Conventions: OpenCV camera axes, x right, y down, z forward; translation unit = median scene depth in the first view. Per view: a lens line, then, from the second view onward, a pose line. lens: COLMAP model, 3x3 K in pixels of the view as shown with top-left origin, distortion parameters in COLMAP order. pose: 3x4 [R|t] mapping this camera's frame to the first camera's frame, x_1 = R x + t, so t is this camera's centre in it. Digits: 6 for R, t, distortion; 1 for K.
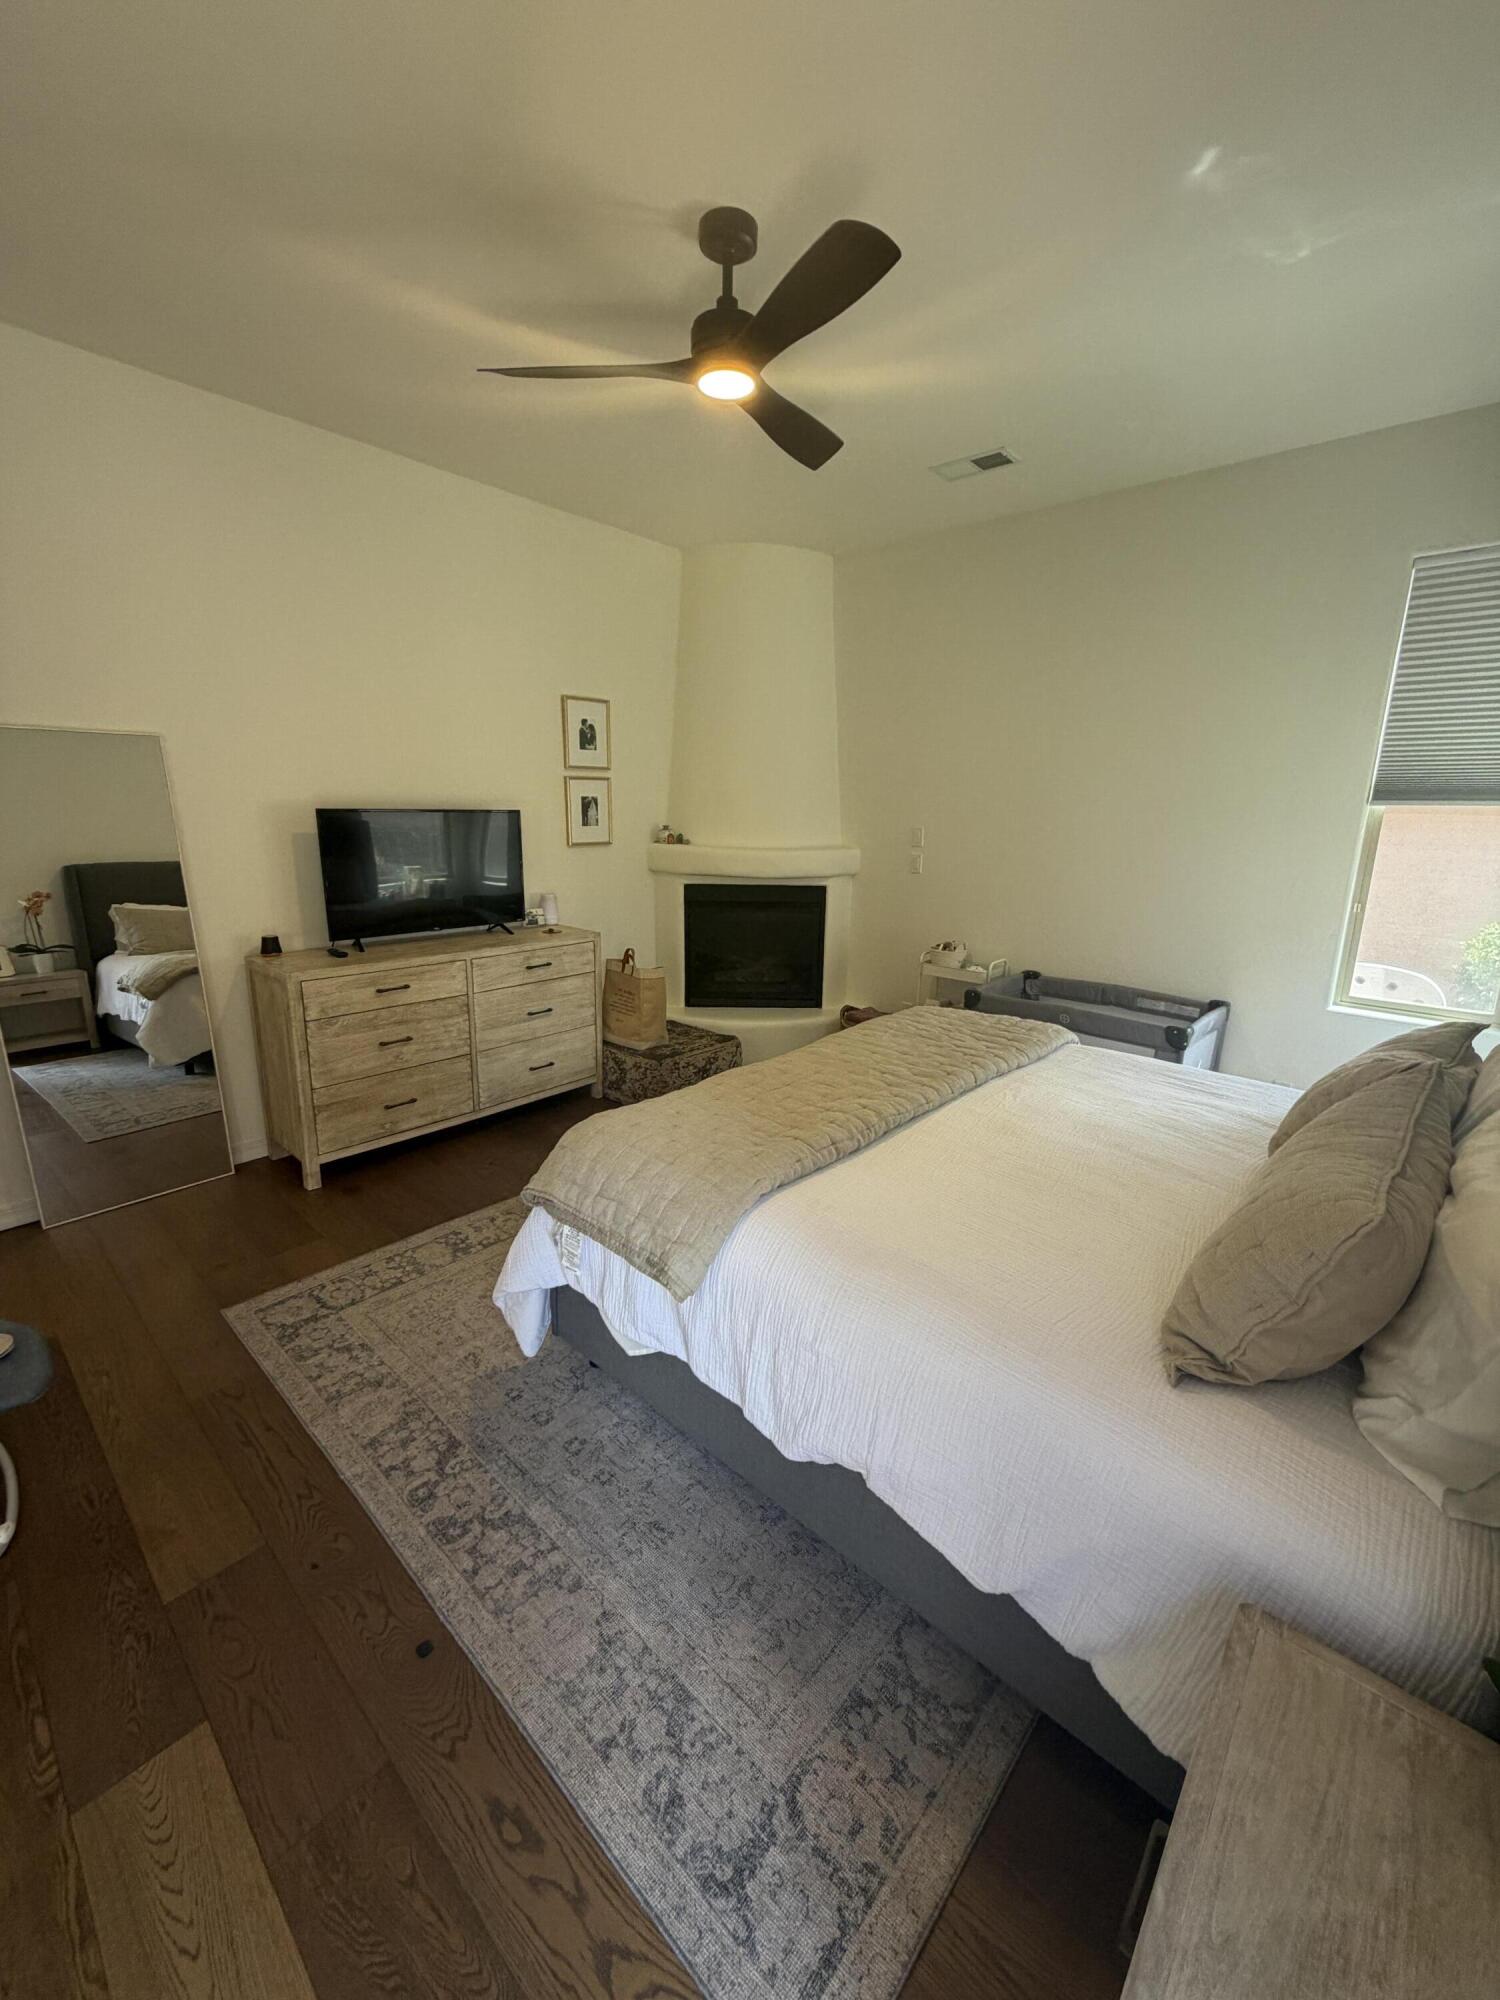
lens RADIAL K [[794.1, 0, 751.6], [0, 794.1, 994.1], [0, 0, 1]] dist [0.002157, -0.000839]
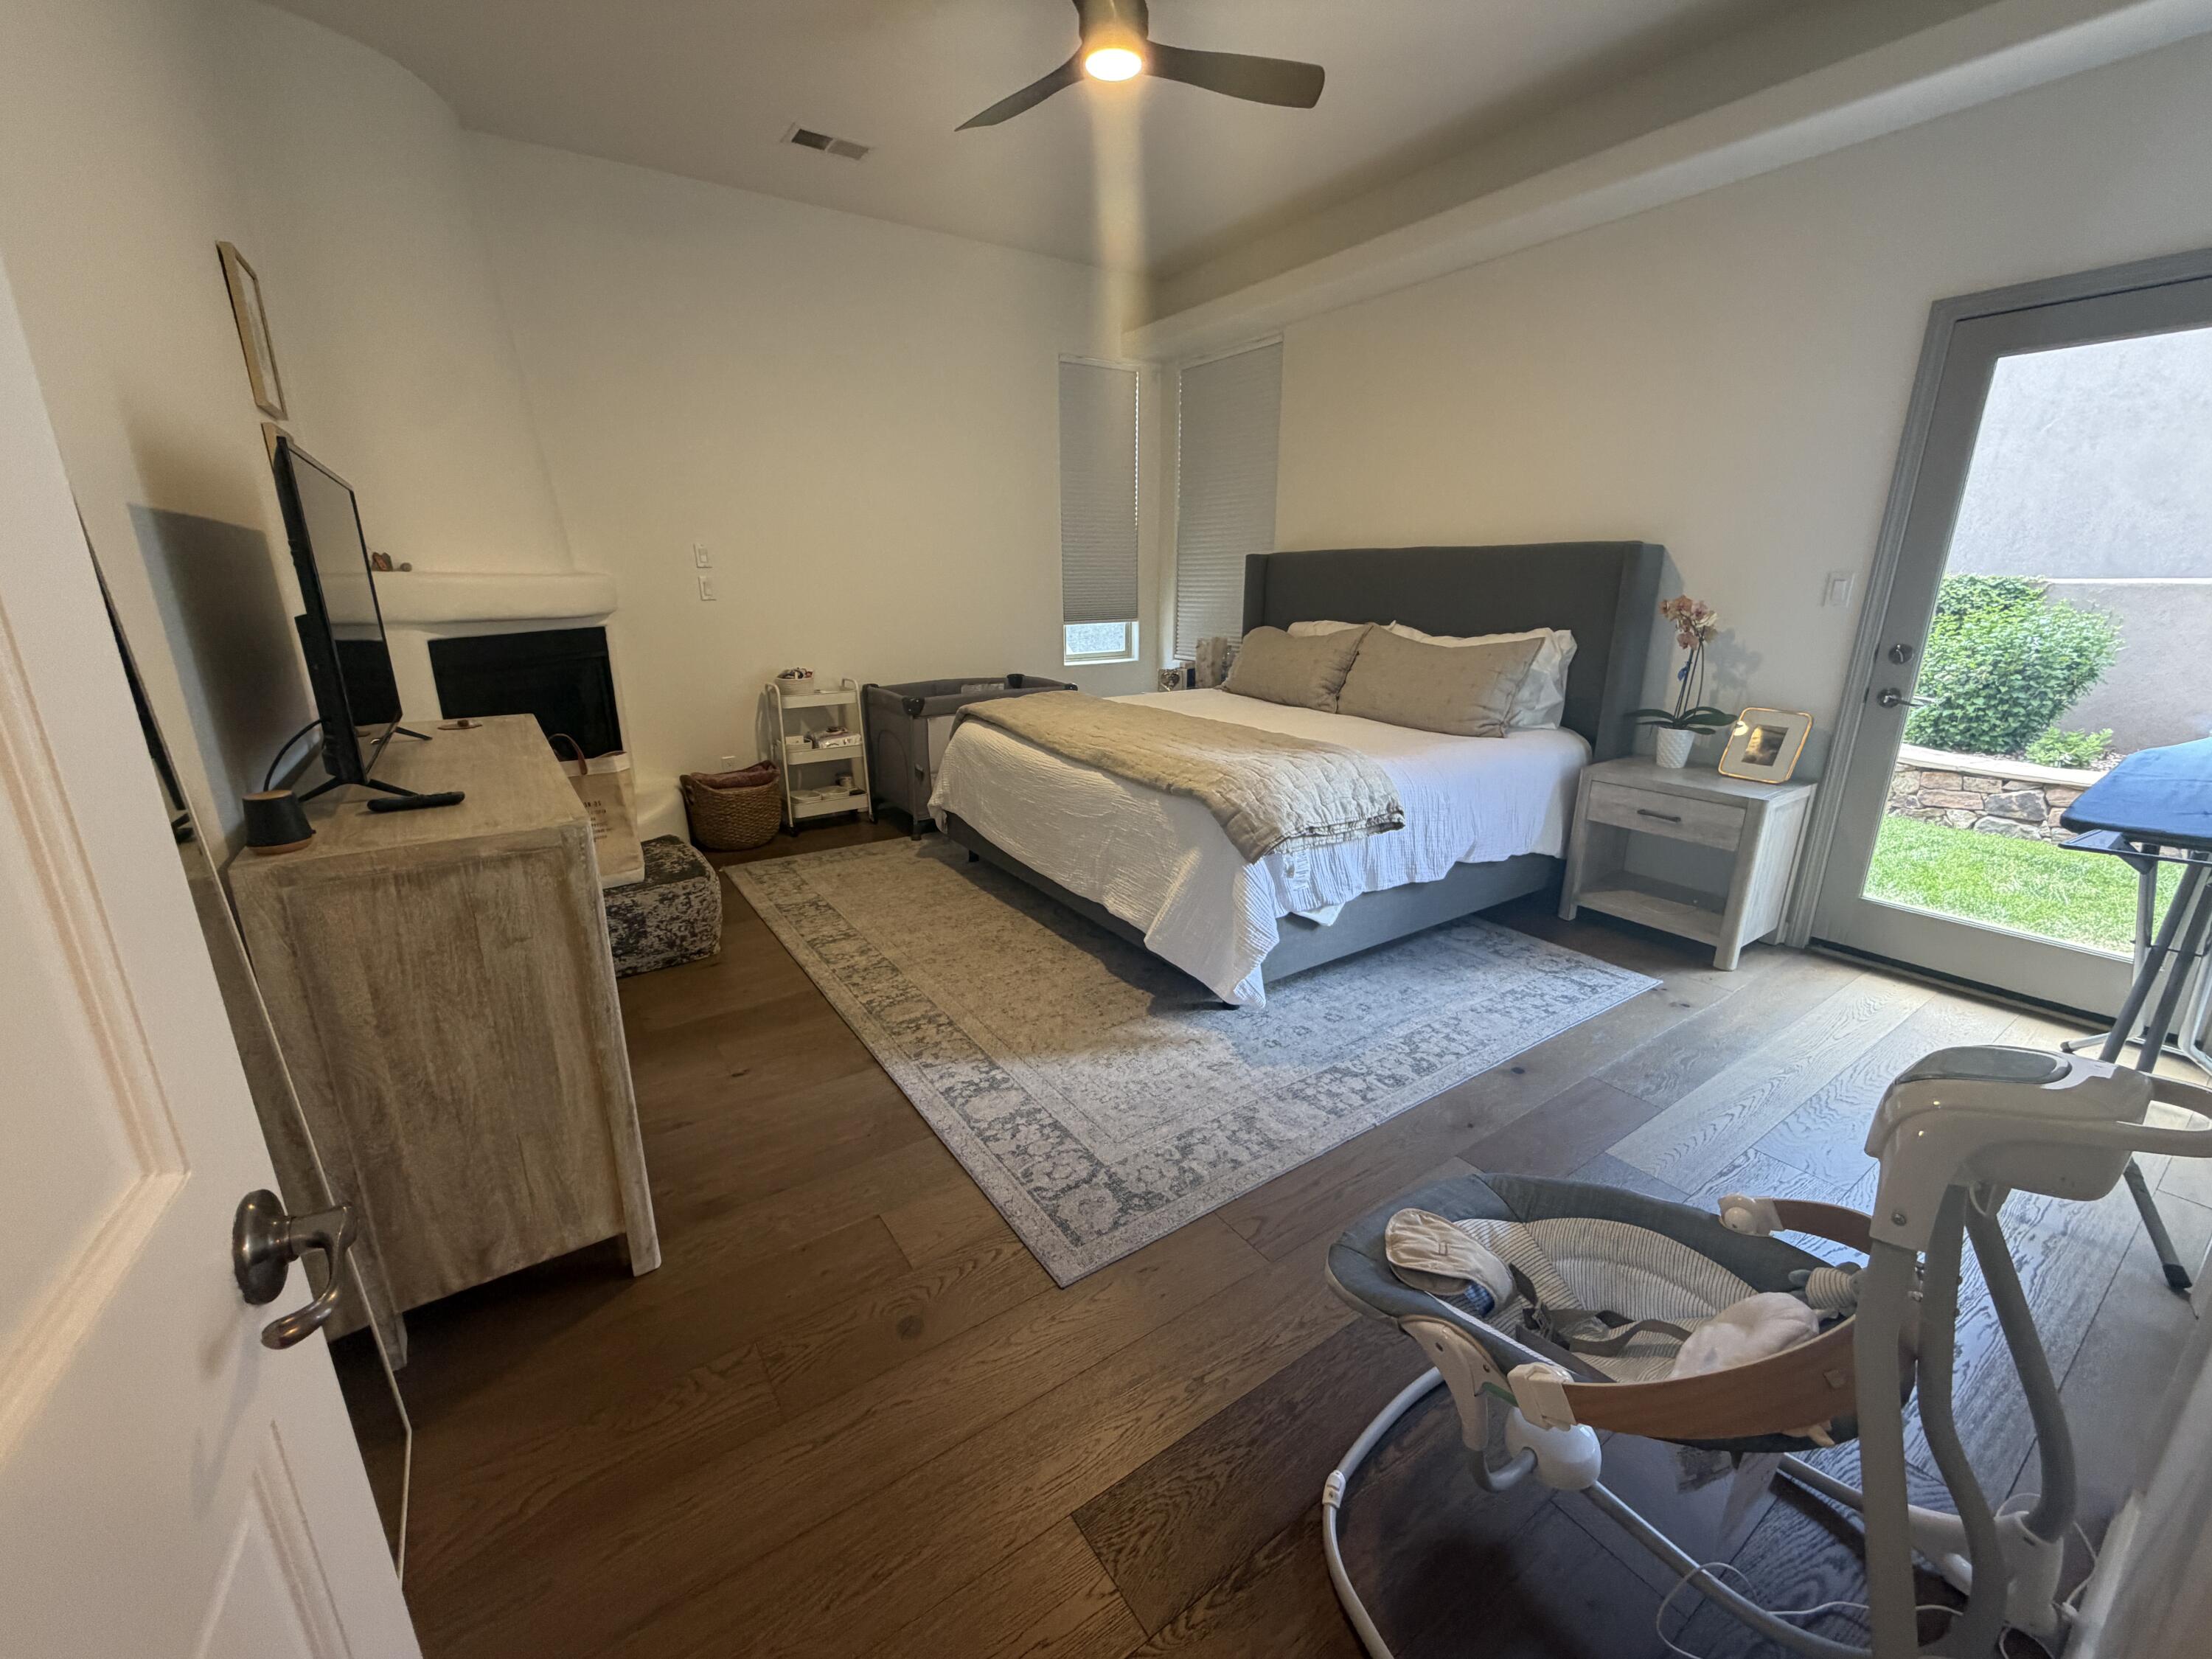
lens RADIAL K [[878.3, 0, 1102.3], [0, 878.3, 829.1], [0, 0, 1]] dist [0.002157, -0.000839]
pose [[0.238923, -0.290027, 0.926715, -1.273540], [0.235934, 0.943094, 0.234325, -0.088320], [-0.941940, 0.162658, 0.293754, 0.772118]]
